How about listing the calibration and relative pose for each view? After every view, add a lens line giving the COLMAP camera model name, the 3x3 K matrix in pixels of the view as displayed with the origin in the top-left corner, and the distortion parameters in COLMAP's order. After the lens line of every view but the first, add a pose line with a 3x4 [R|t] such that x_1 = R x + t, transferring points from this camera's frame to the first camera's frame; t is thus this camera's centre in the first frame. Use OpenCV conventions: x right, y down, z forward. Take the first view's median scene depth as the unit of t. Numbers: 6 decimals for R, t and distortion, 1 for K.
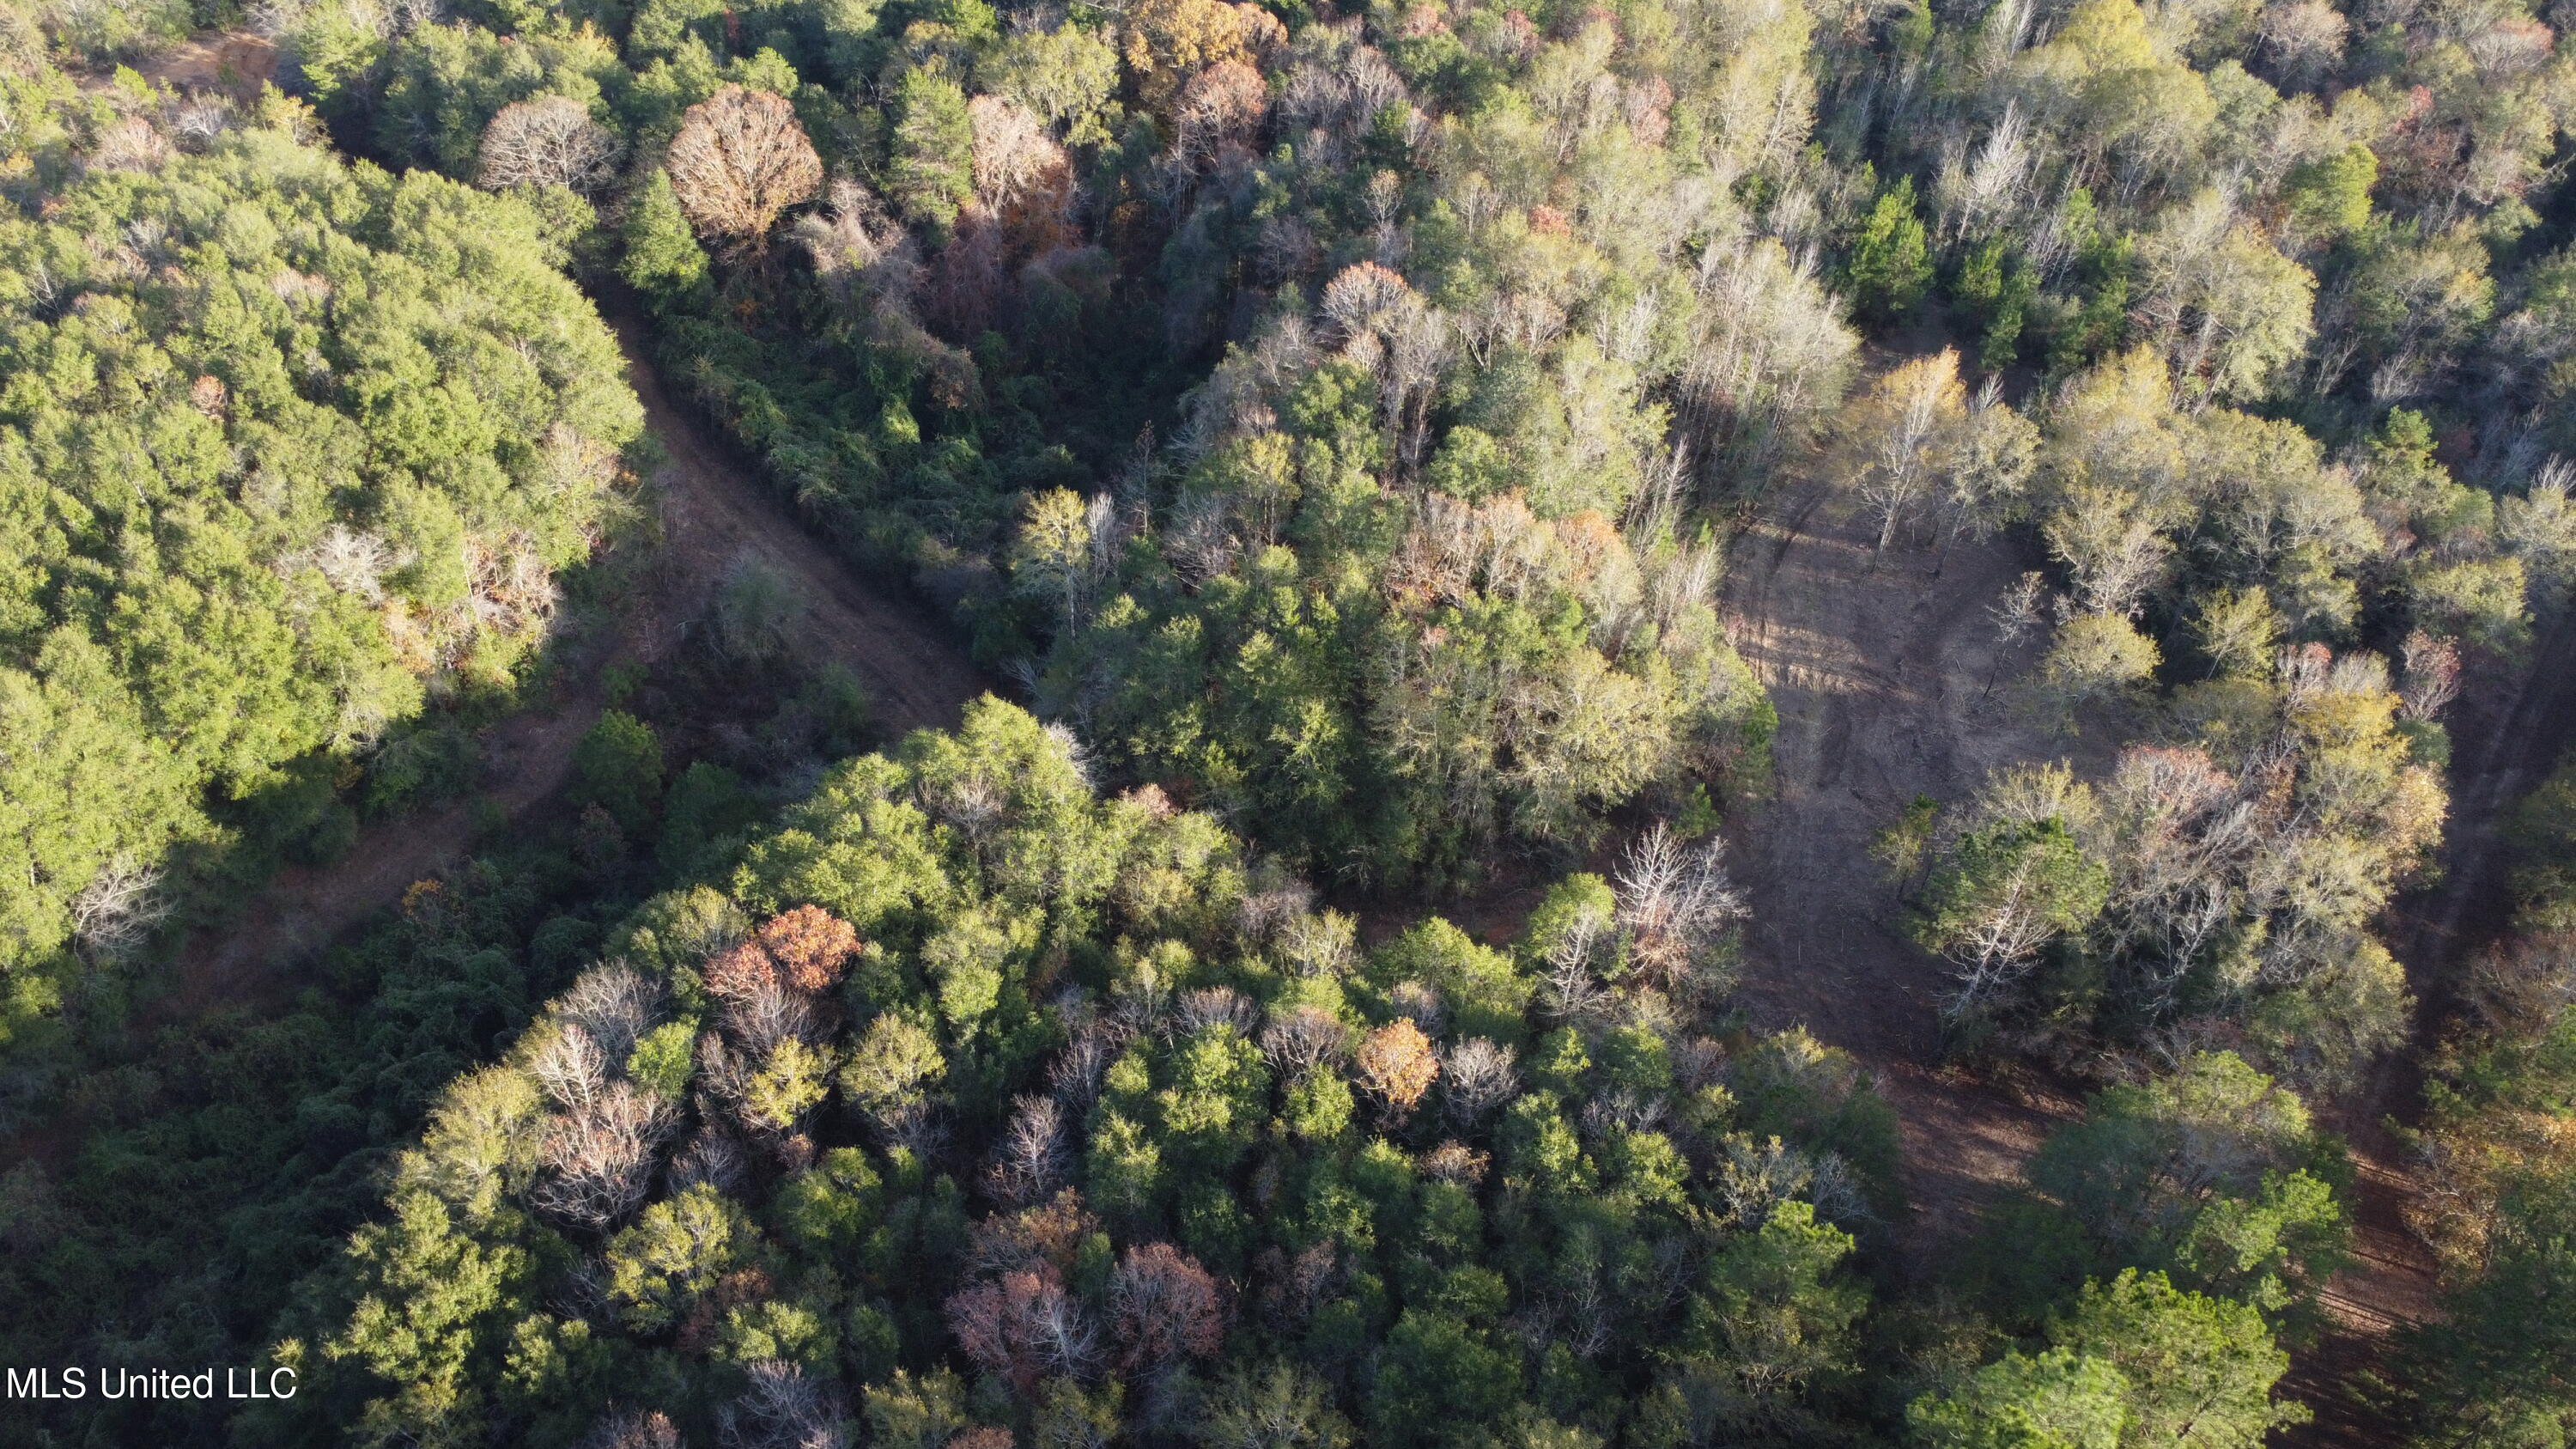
lens RADIAL K [[1938.7, 0, 1286.9], [0, 1938.7, 700.7], [0, 0, 1]] dist [0.003107, 0.000463]
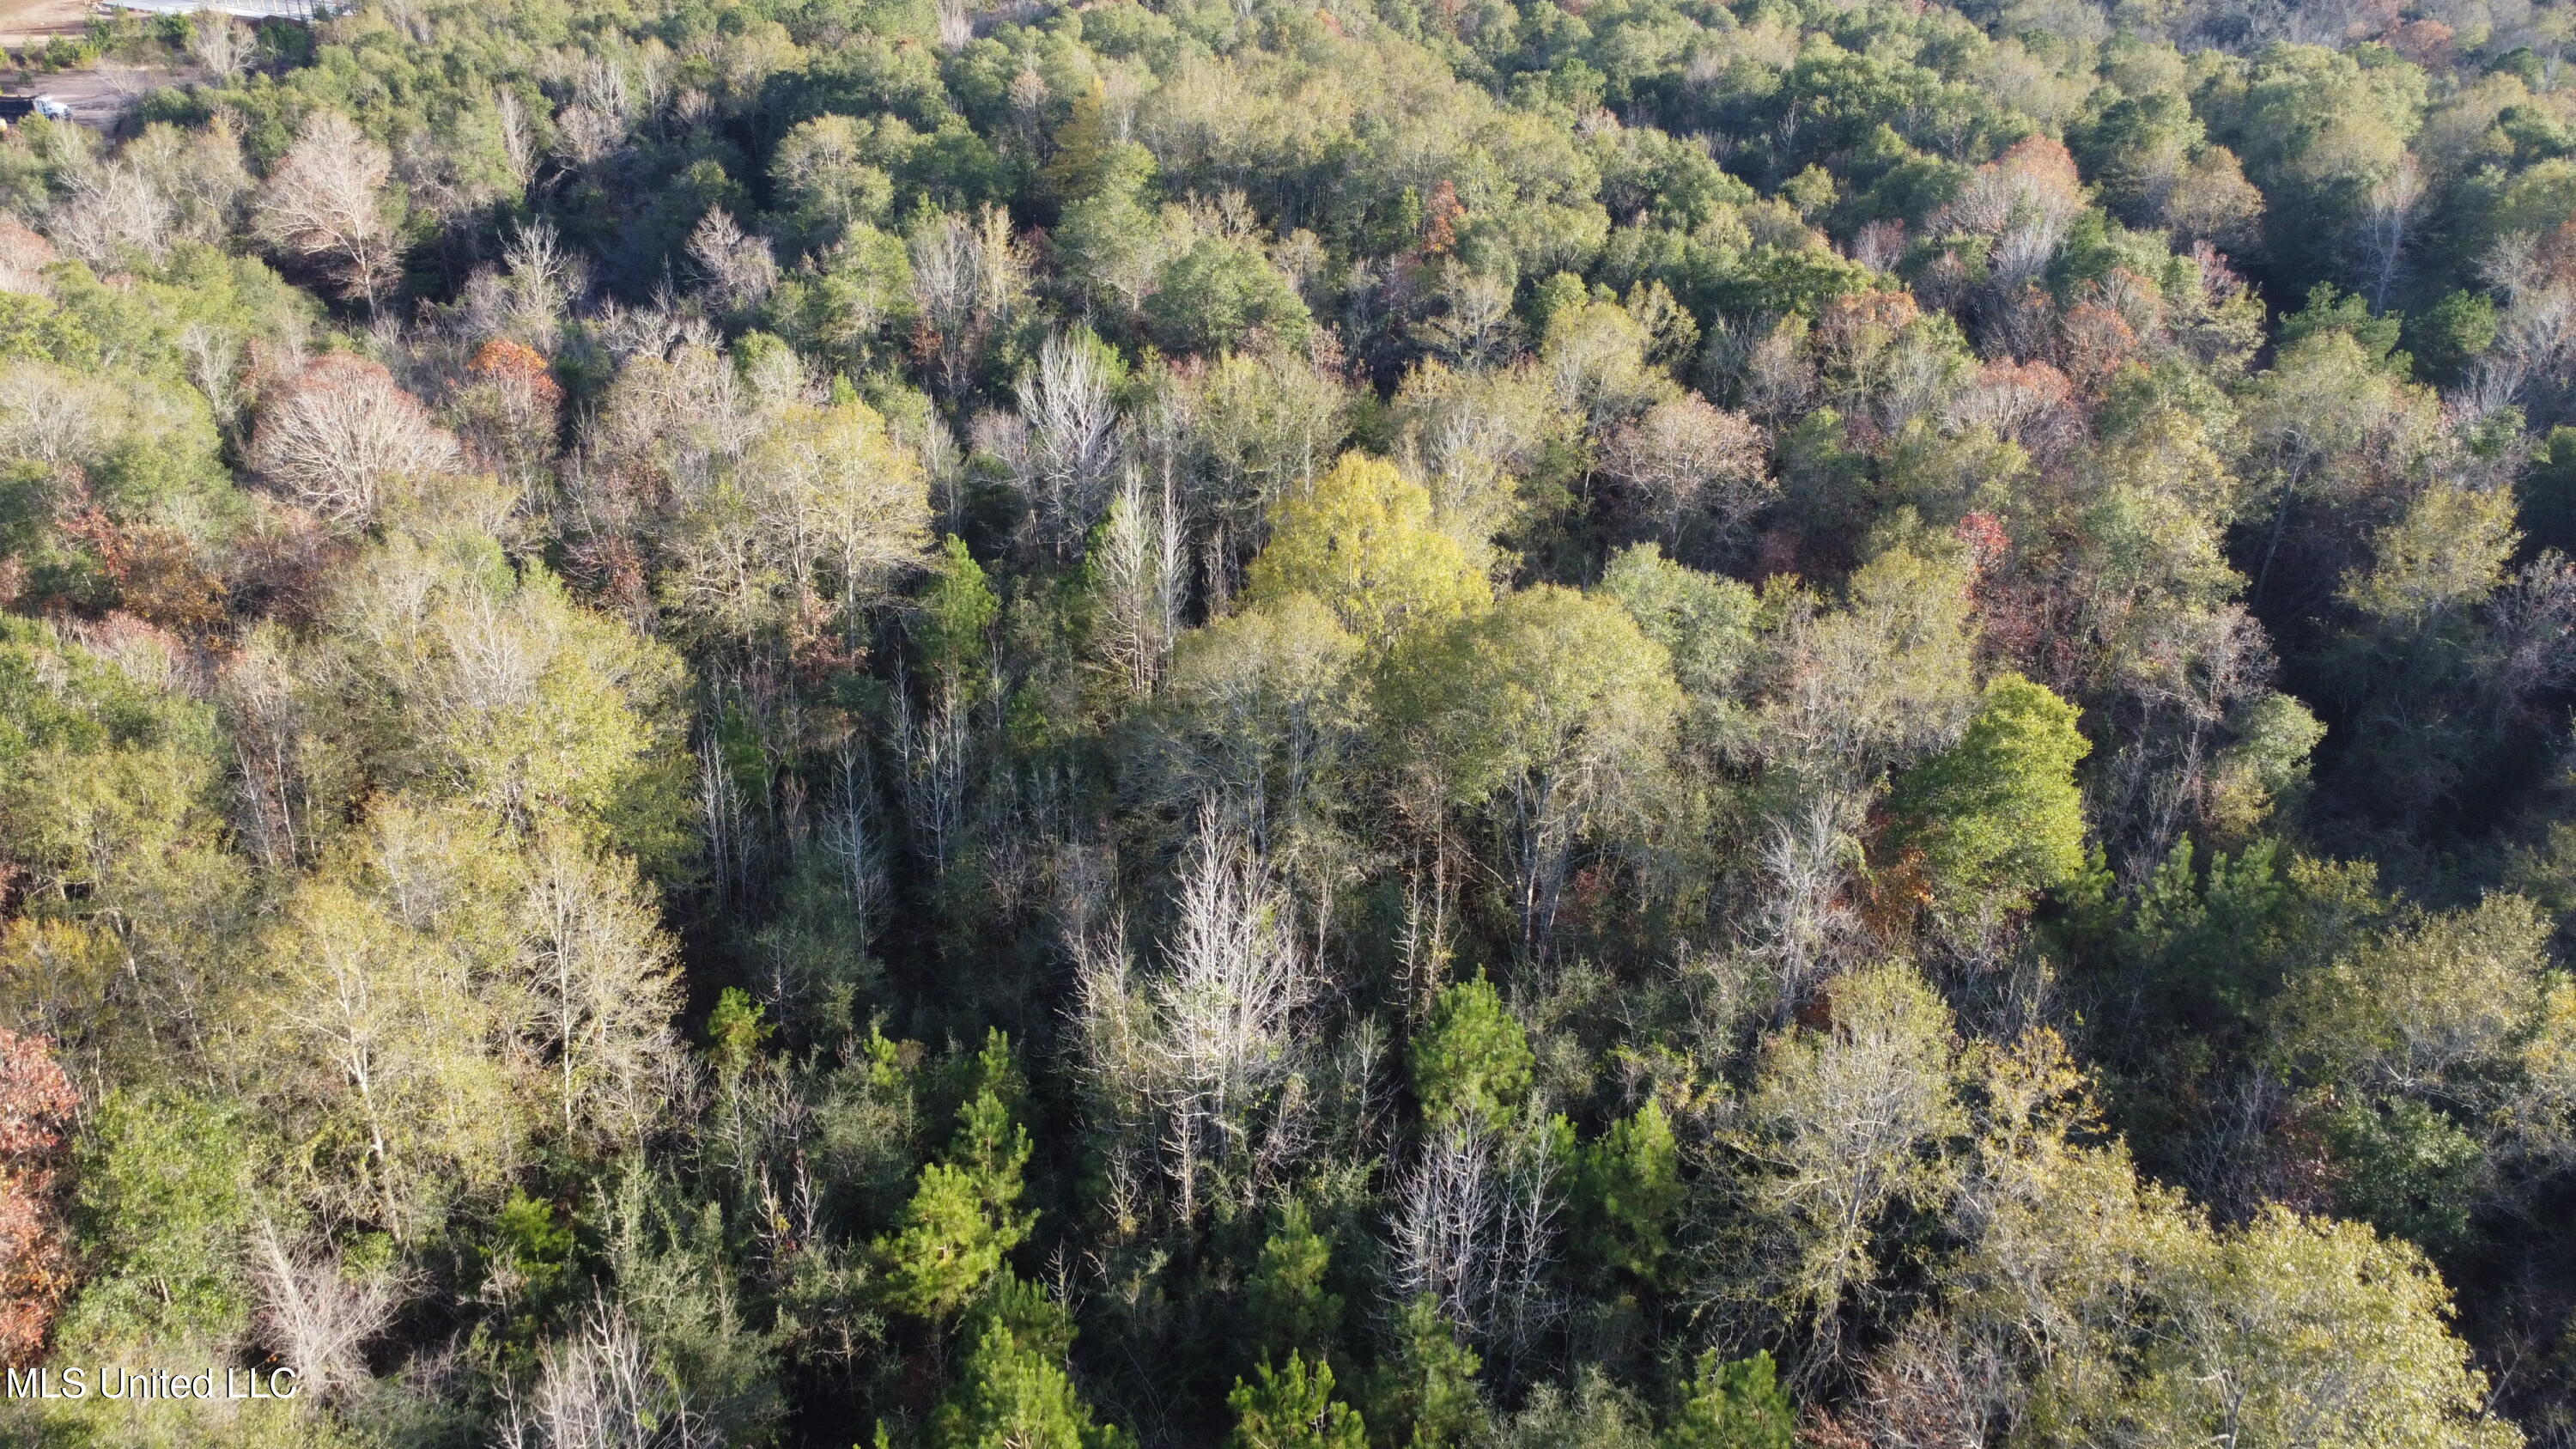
lens RADIAL K [[1938.7, 0, 1286.9], [0, 1938.7, 700.7], [0, 0, 1]] dist [0.003107, 0.000463]
pose [[0.902472, -0.231044, 0.363541, 0.327231], [0.316696, 0.927966, -0.196426, -0.310147], [-0.291971, 0.292401, 0.910634, 0.834698]]
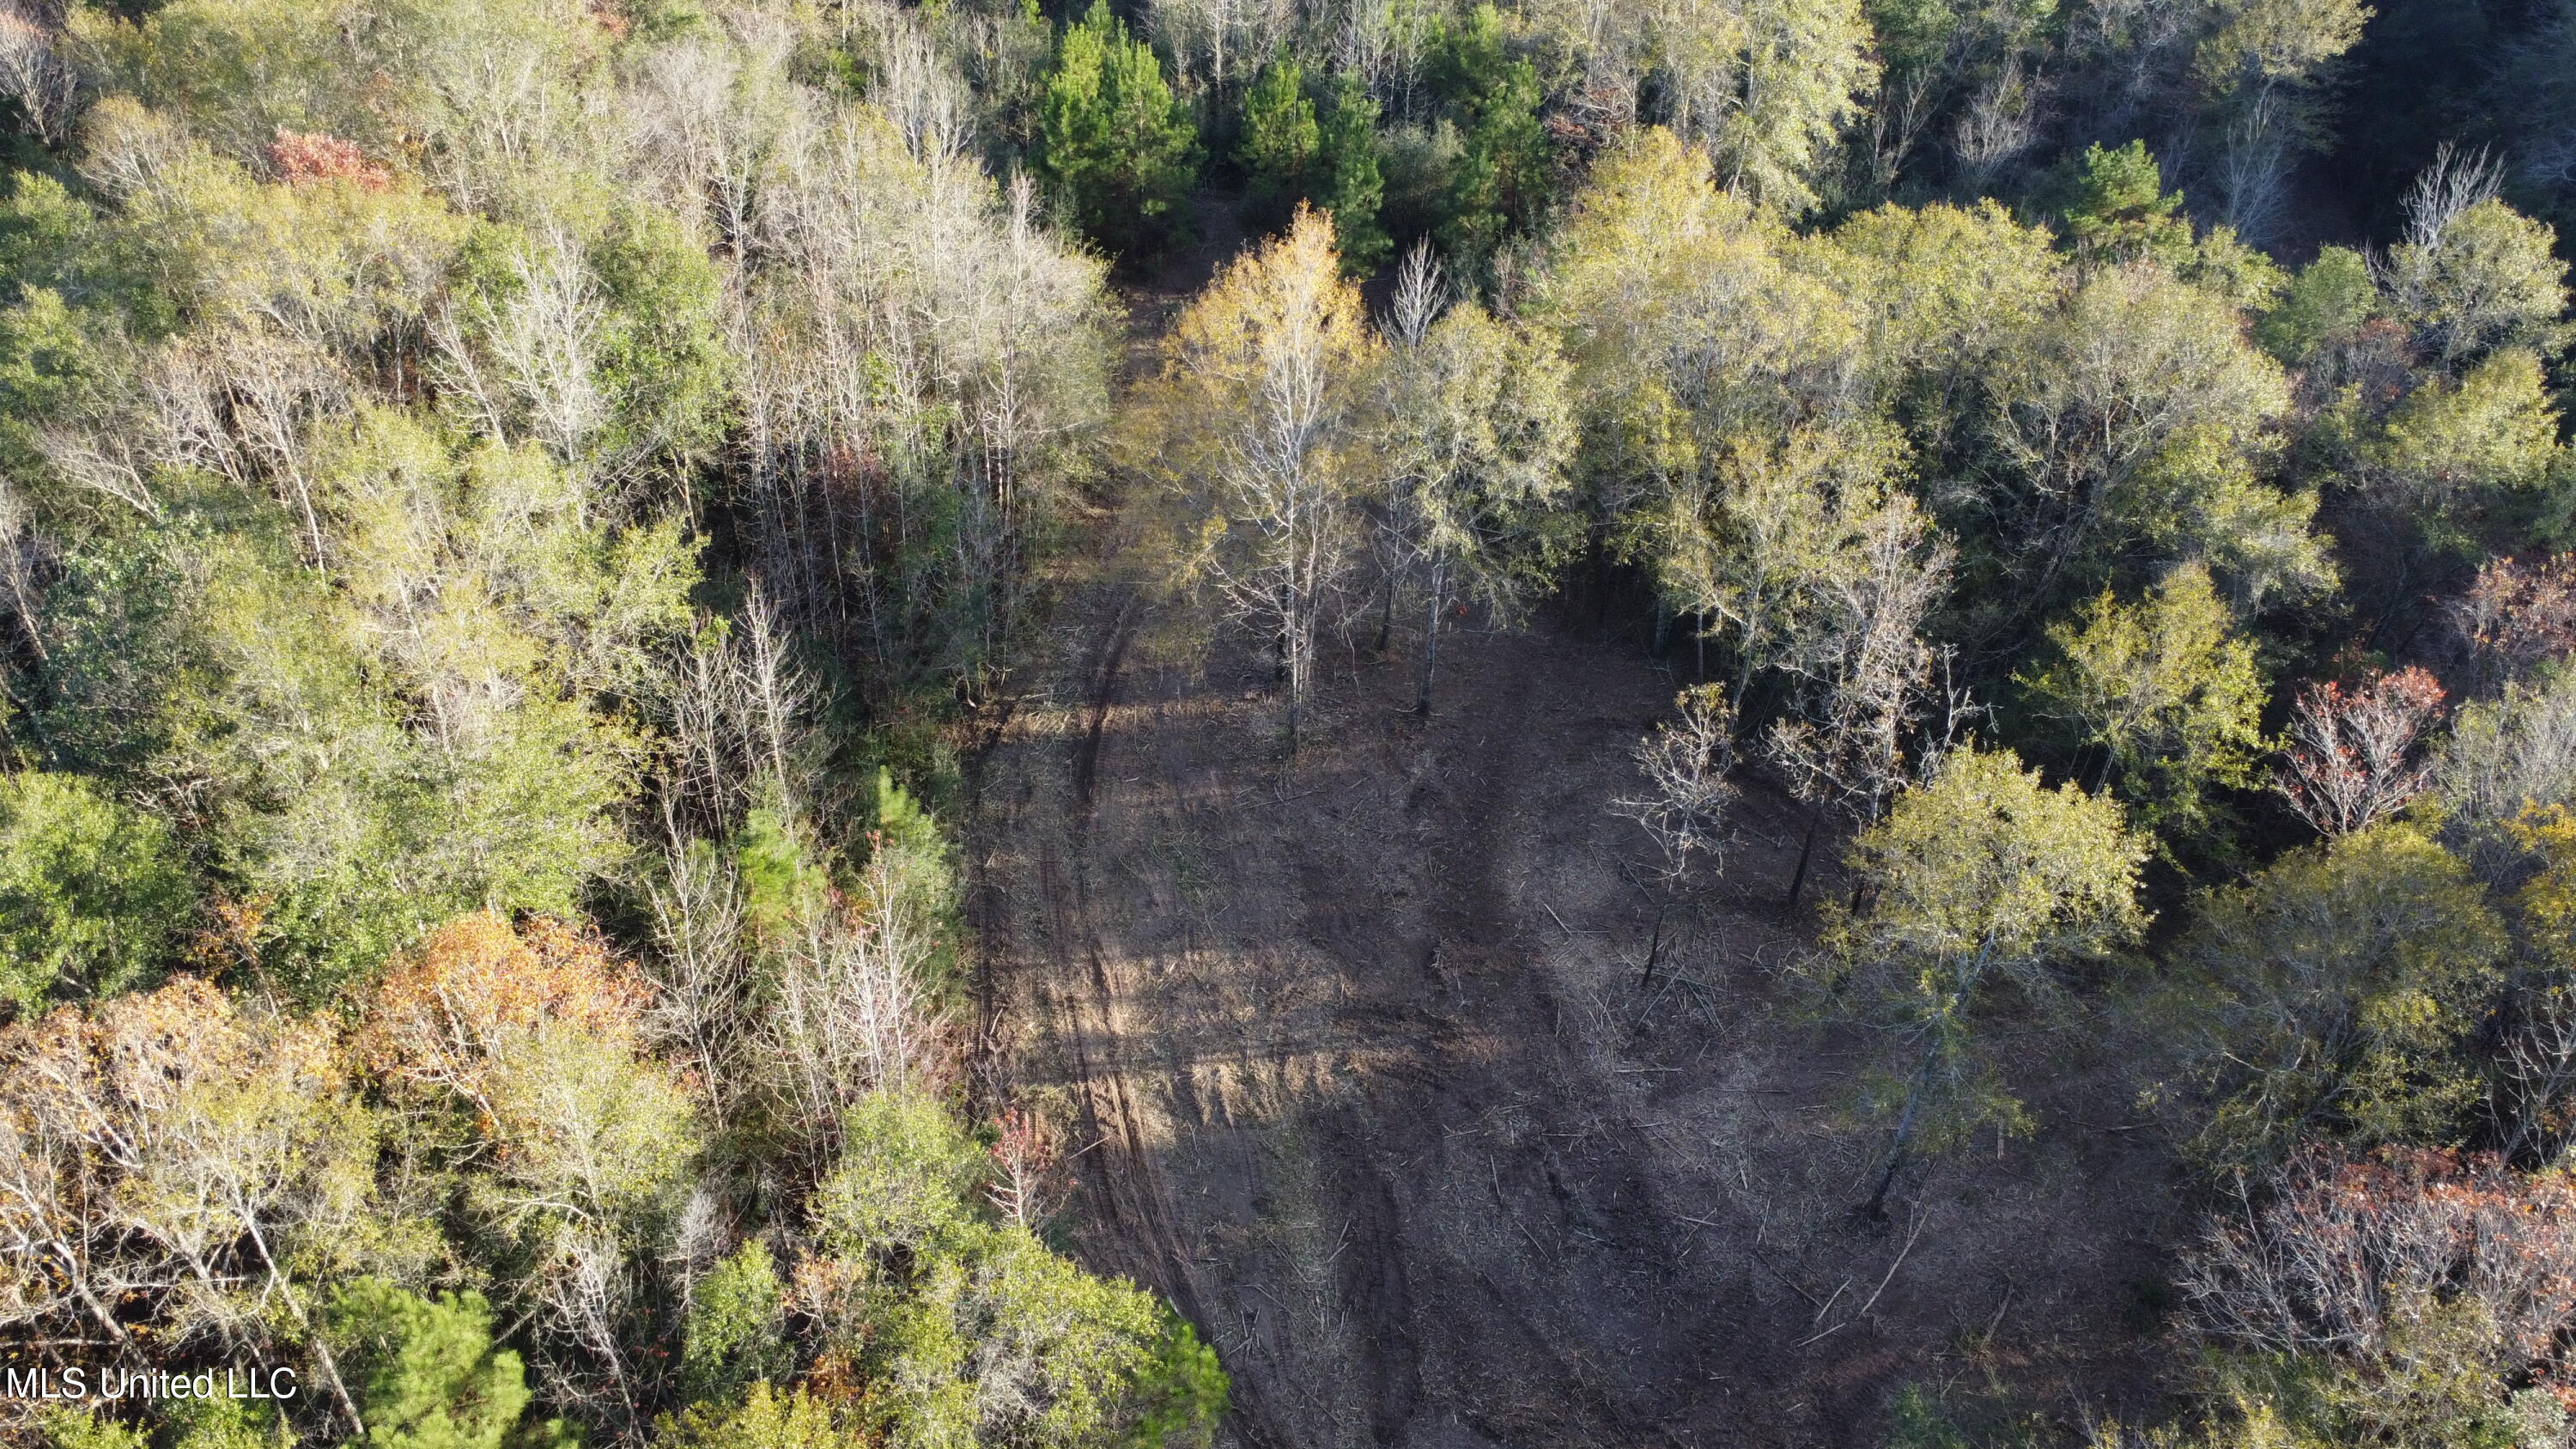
lens RADIAL K [[1938.7, 0, 1286.9], [0, 1938.7, 700.7], [0, 0, 1]] dist [0.003107, 0.000463]
pose [[0.902889, -0.298327, 0.309502, 0.170363], [0.310102, 0.950632, 0.011667, -0.084067], [-0.297703, 0.085443, 0.950827, 0.590345]]
